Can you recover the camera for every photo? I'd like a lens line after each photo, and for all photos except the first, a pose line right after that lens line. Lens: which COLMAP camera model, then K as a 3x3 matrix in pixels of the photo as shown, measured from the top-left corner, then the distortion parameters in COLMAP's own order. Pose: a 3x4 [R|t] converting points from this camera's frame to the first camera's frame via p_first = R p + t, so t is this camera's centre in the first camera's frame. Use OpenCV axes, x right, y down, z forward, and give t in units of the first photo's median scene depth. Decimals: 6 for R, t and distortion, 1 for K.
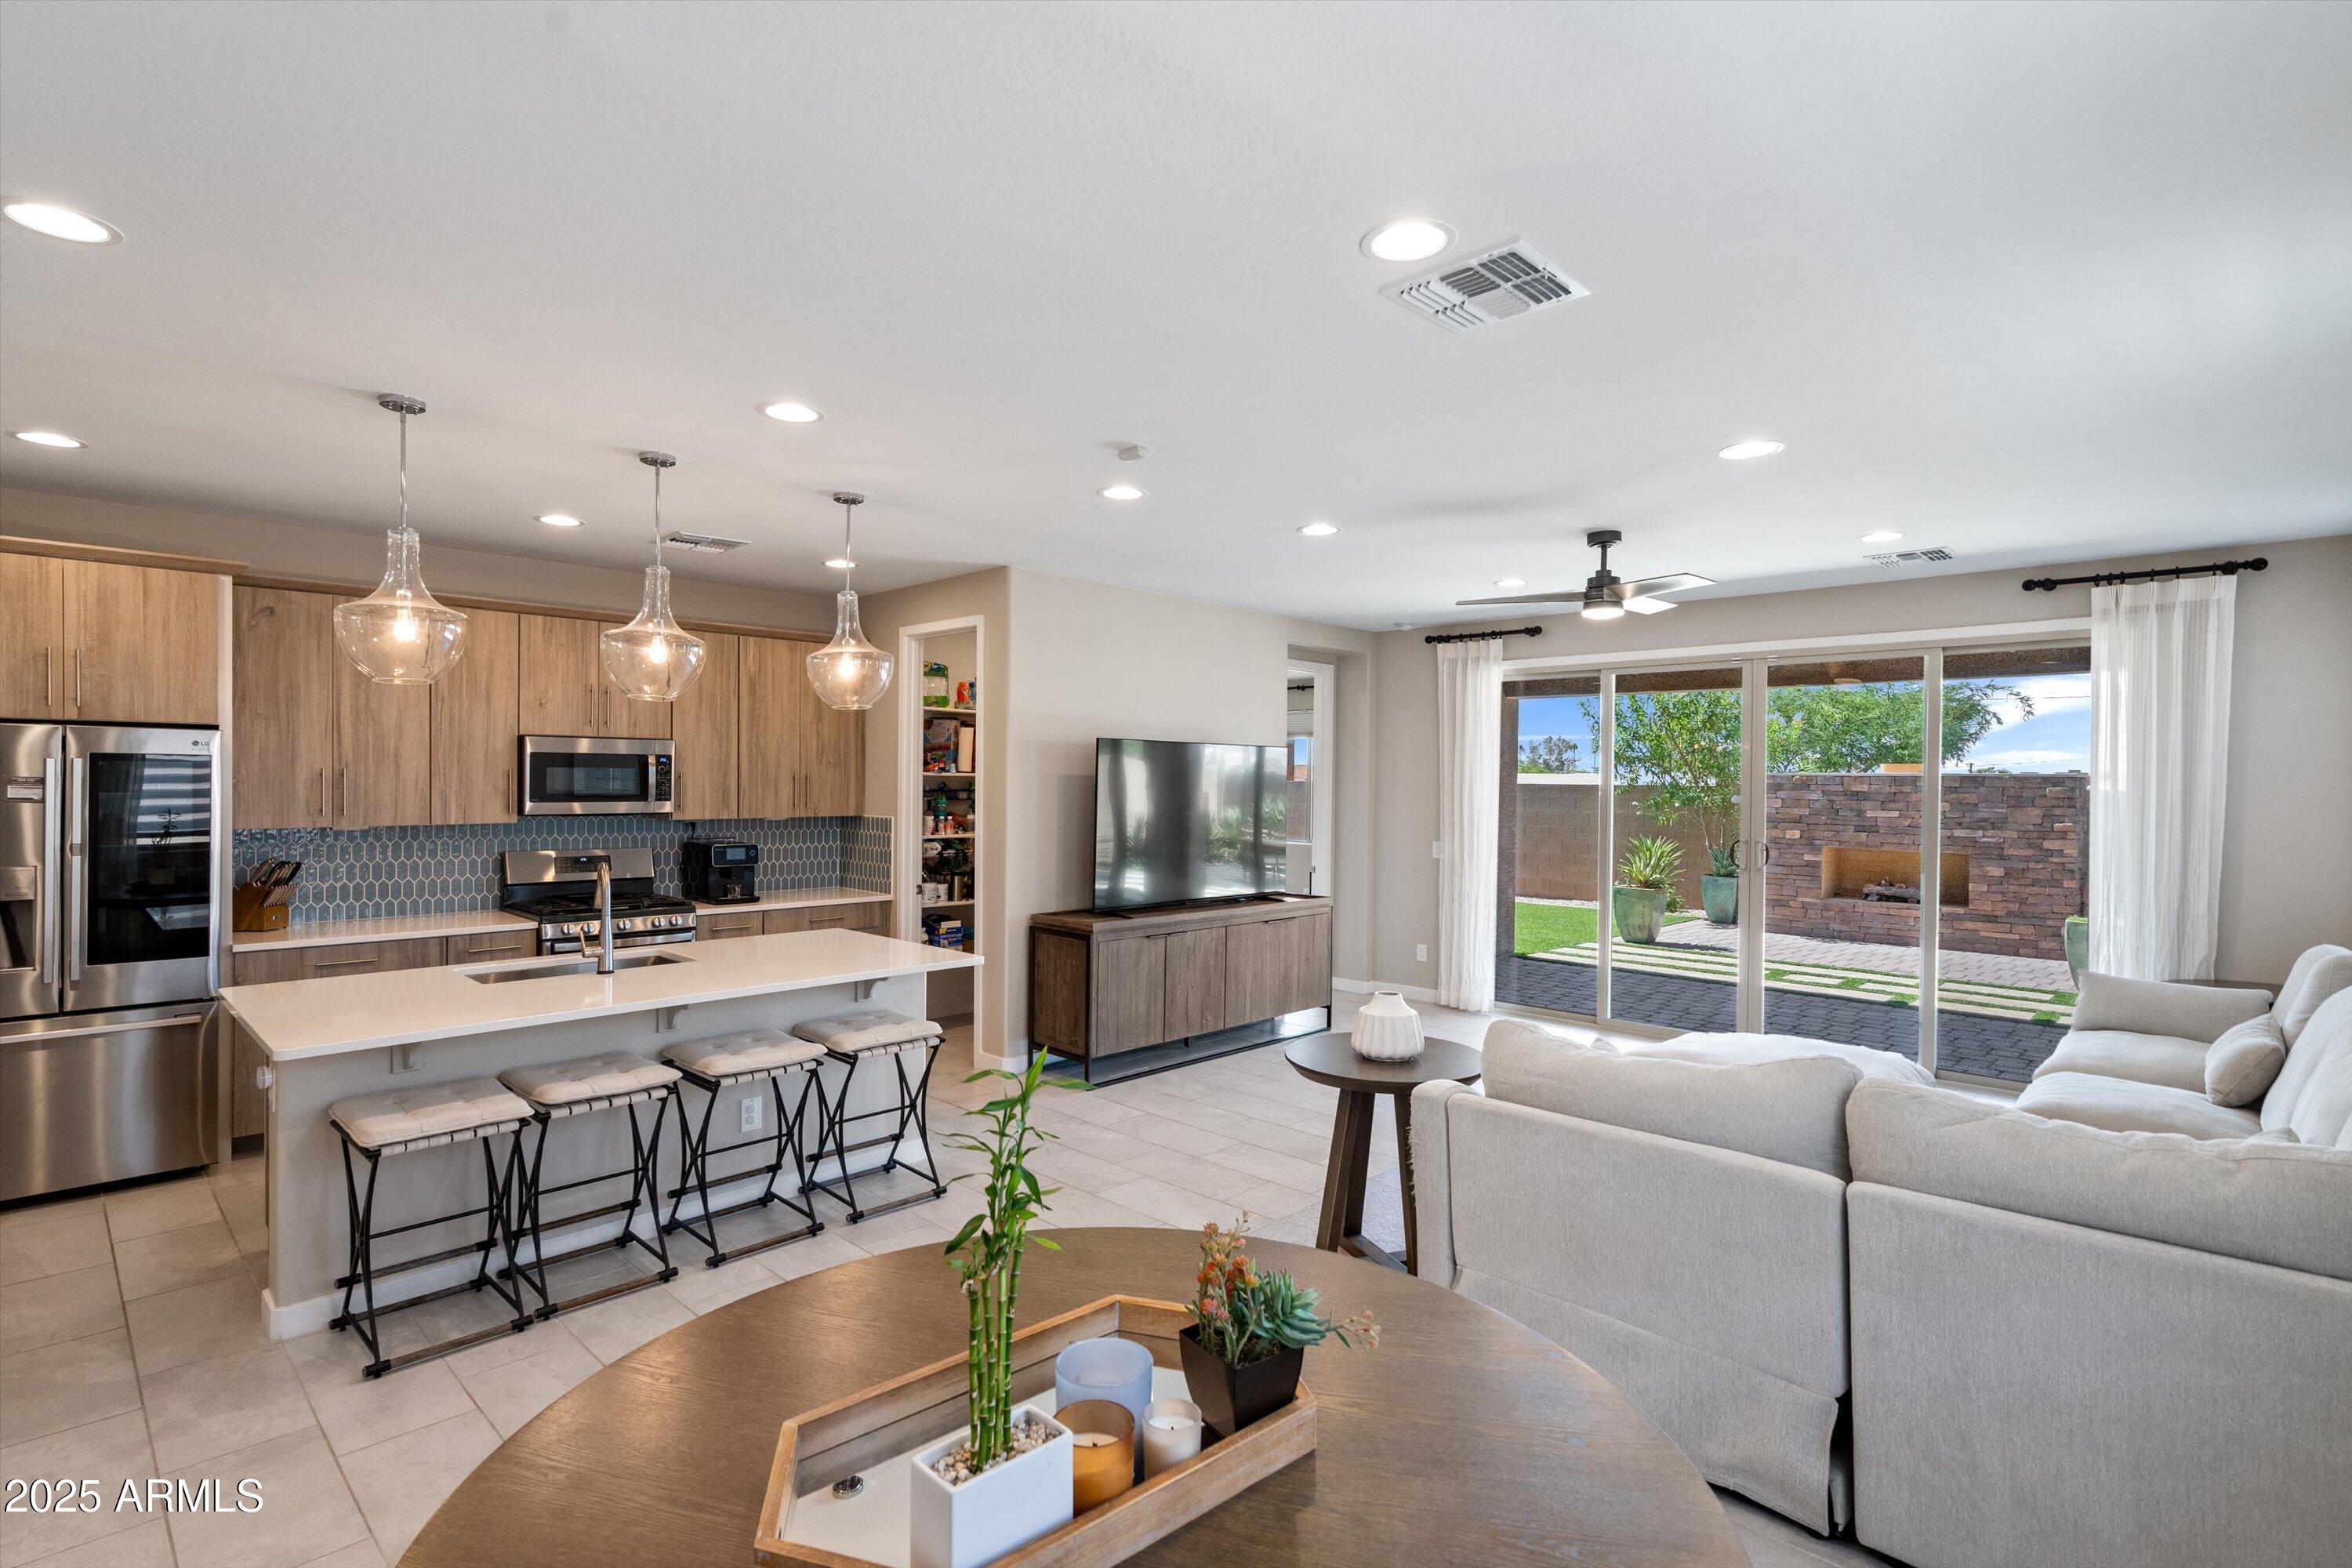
lens RADIAL K [[1128.8, 0, 1166.7], [0, 1128.8, 784.1], [0, 0, 1]] dist [-0.000031, 0.003059]
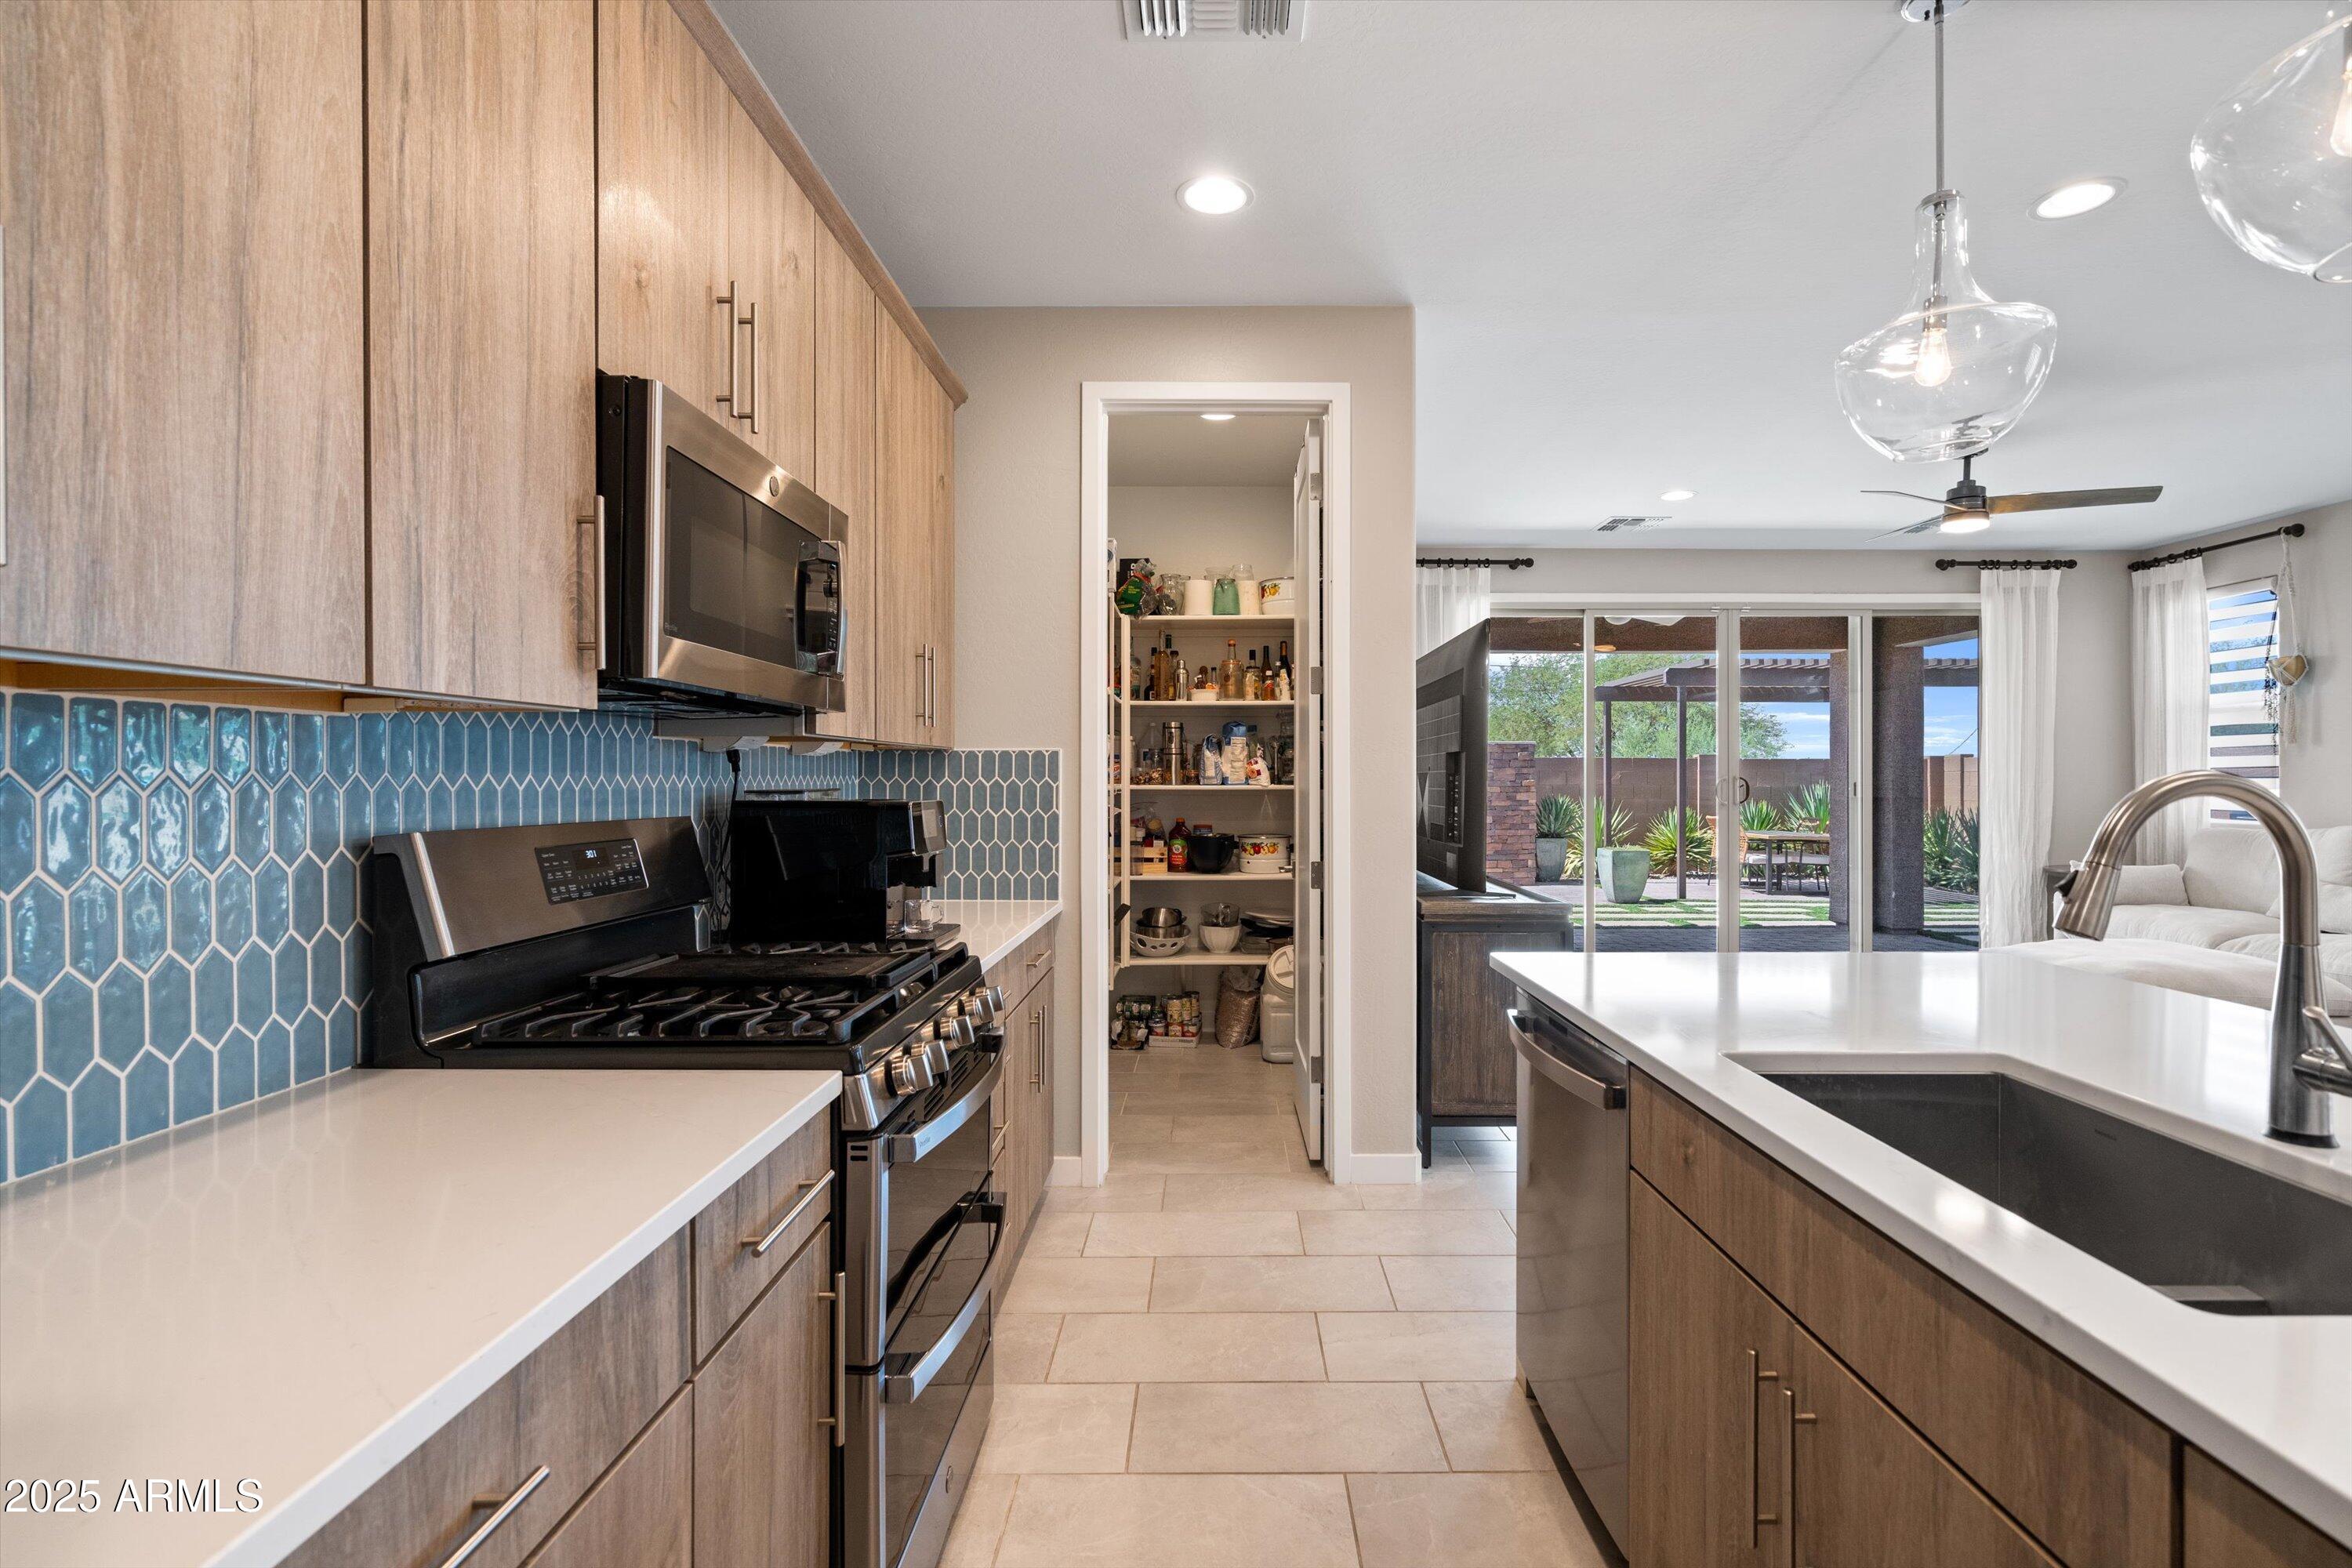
lens RADIAL K [[1075.8, 0, 1220.6], [0, 1075.8, 781.7], [0, 0, 1]] dist [-0.005236, 0.002242]
pose [[0.713375, -0.011288, 0.700691, -0.592861], [0.009233, 0.999935, 0.006709, 0.045944], [-0.700721, 0.001683, 0.713433, 0.664746]]
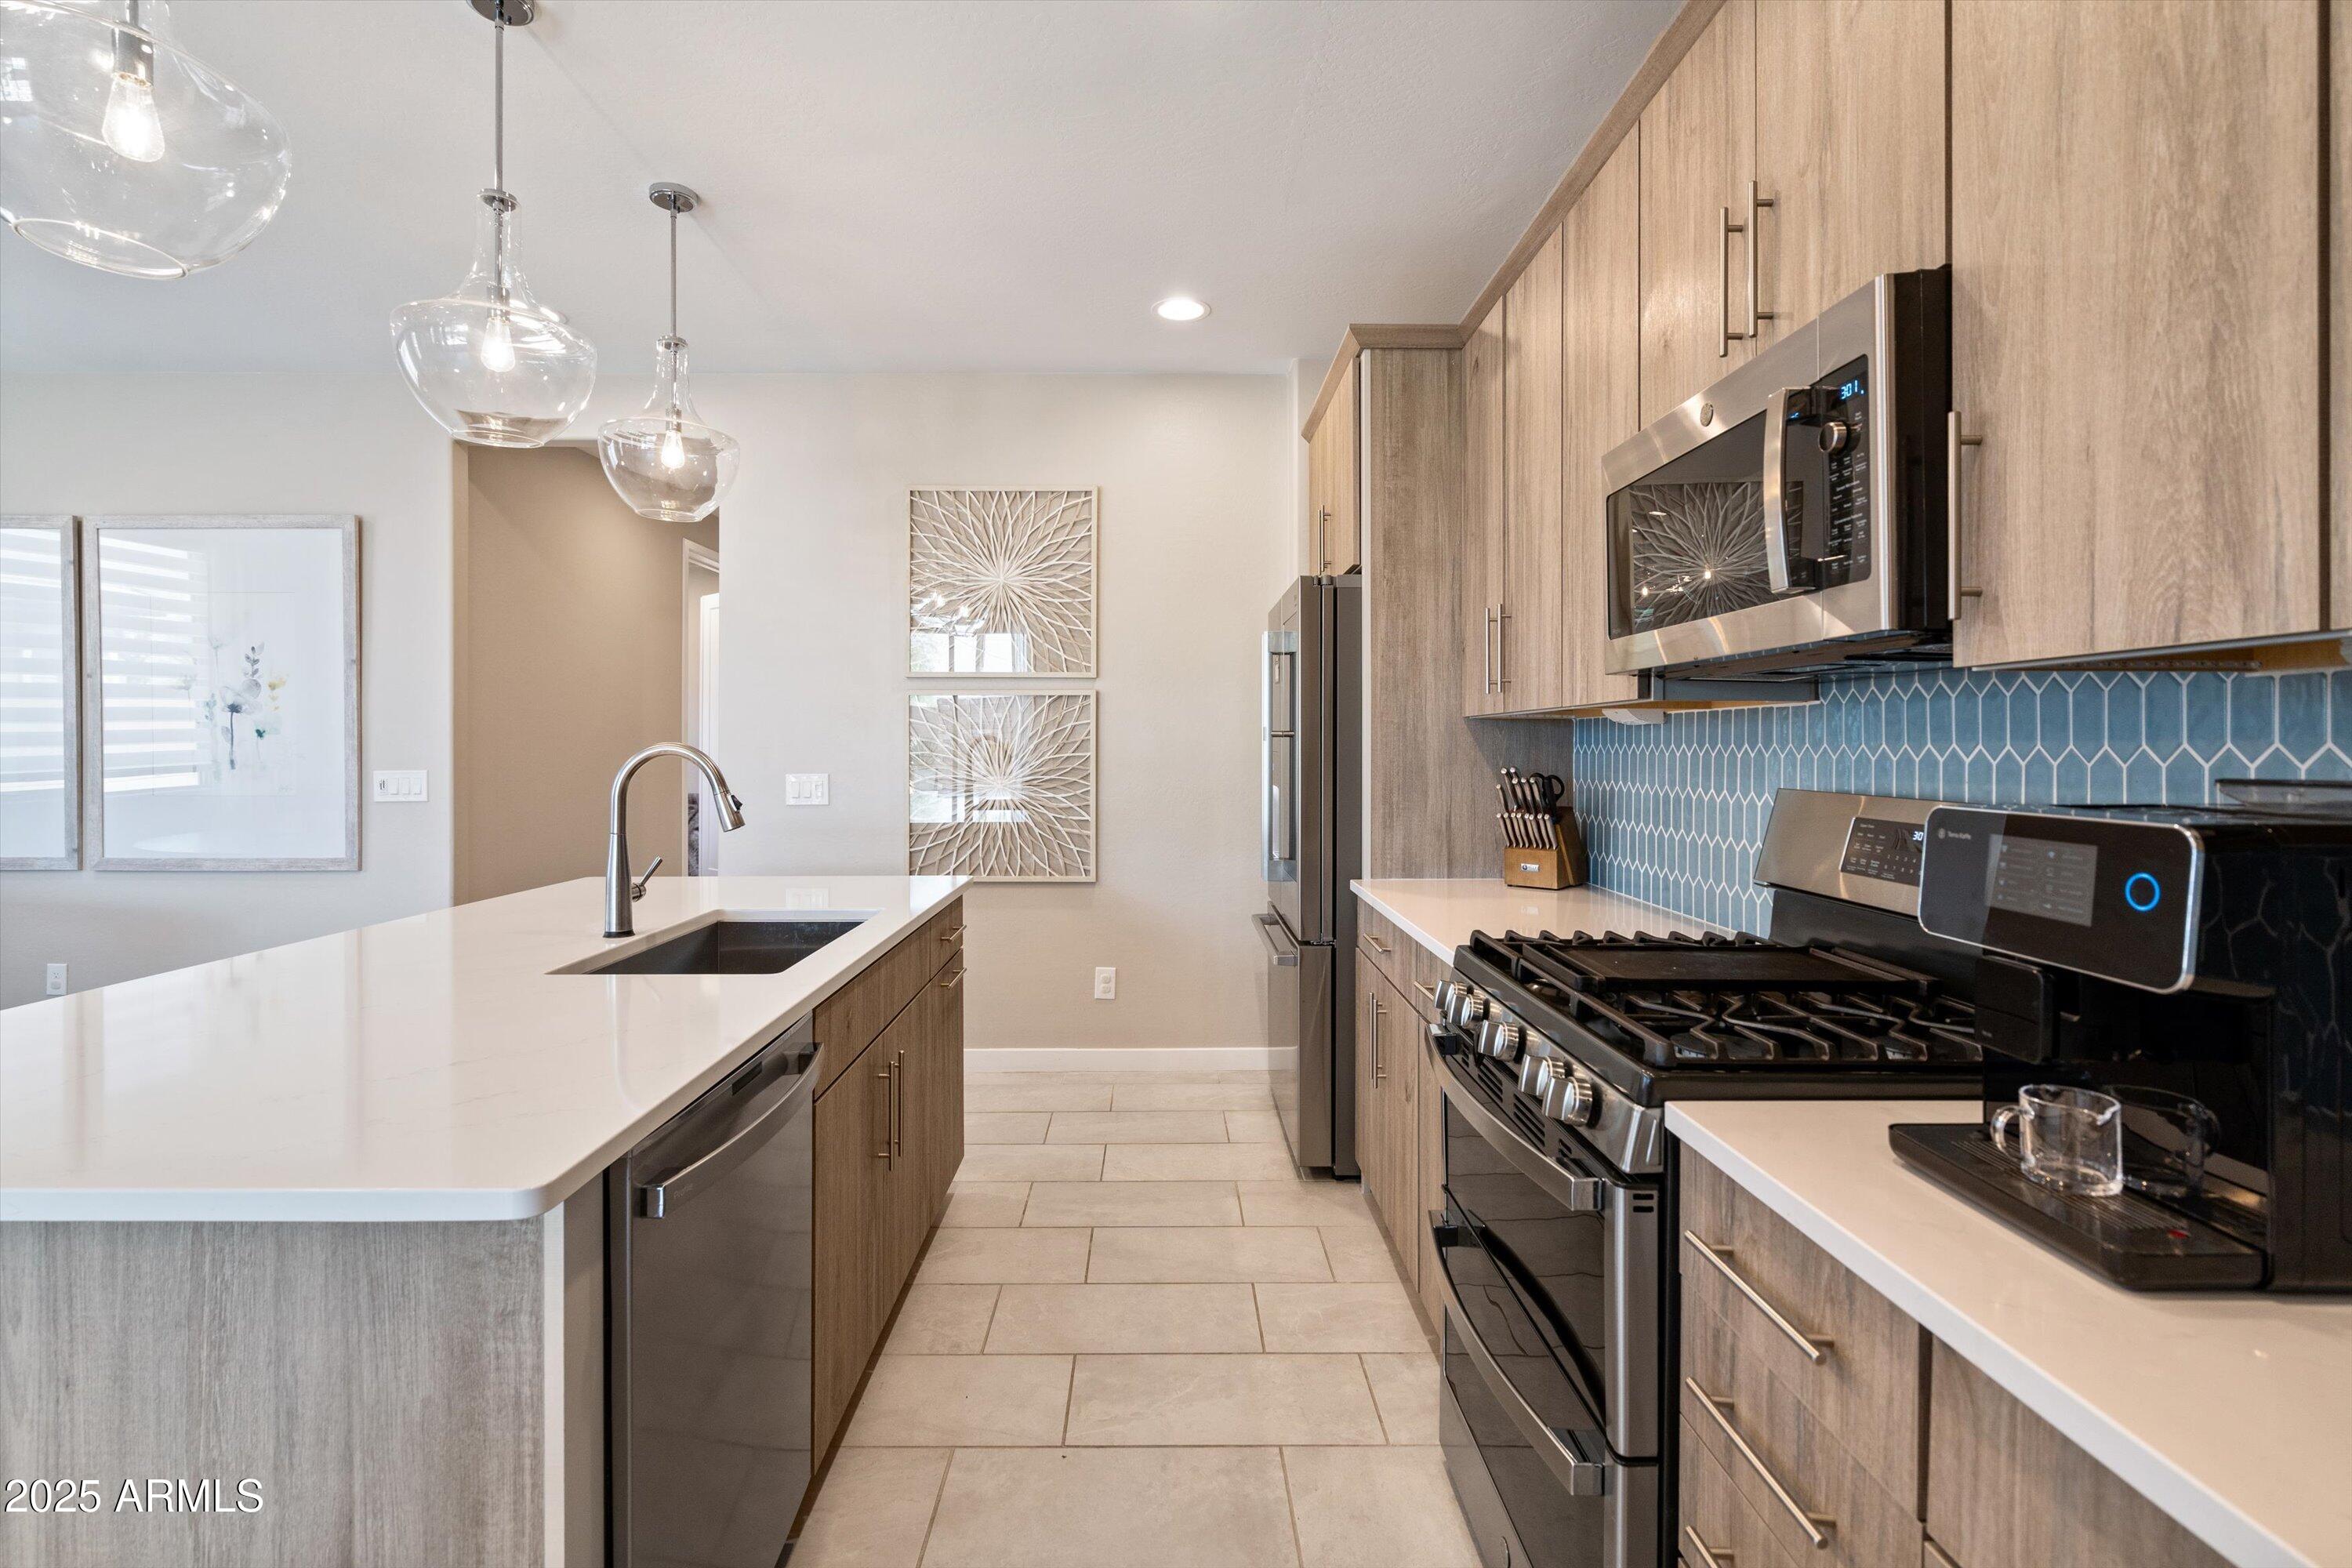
lens RADIAL K [[1075.8, 0, 1161.1], [0, 1075.8, 745.4], [0, 0, 1]] dist [-0.005236, 0.002242]
pose [[-0.713923, -0.009701, -0.700157, -0.209173], [-0.011166, 0.999935, -0.002469, 0.047193], [0.700135, 0.006055, -0.713985, 1.044156]]
